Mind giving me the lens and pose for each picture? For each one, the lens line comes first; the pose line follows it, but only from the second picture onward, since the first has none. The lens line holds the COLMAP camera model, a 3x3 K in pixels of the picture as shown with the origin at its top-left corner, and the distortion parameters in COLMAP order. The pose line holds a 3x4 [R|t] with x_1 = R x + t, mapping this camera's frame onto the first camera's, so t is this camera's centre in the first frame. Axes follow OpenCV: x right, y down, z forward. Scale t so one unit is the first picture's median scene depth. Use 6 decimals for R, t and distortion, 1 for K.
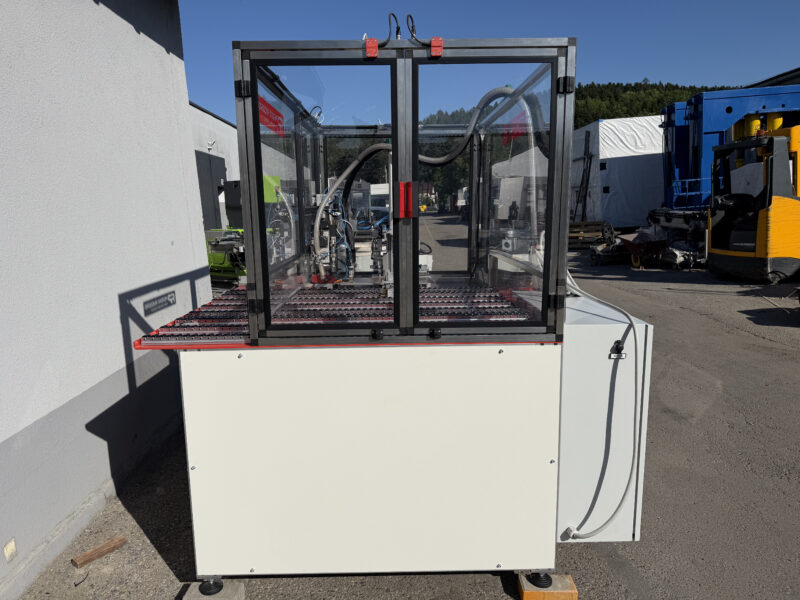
lens RADIAL K [[554.0, 0, 400.0], [0, 554.0, 300.0], [0, 0, 1]] dist [0.040459, -0.005782]
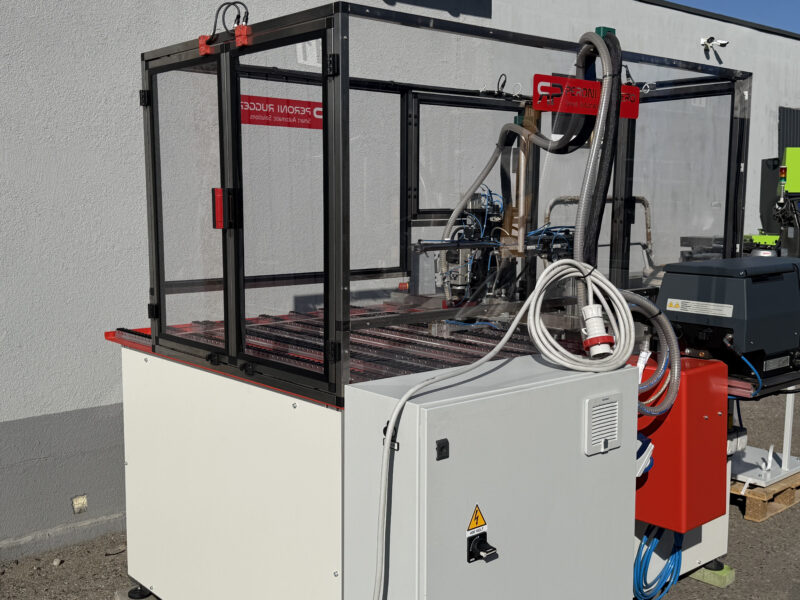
lens RADIAL K [[910.3, 0, 400.0], [0, 910.3, 300.0], [0, 0, 1]] dist [0.090381, 0.003058]
pose [[0.638205, 0.099888, -0.763359, 1.238041], [-0.129492, 0.991348, 0.021460, -0.100697], [0.758898, 0.085153, 0.645618, 0.277482]]
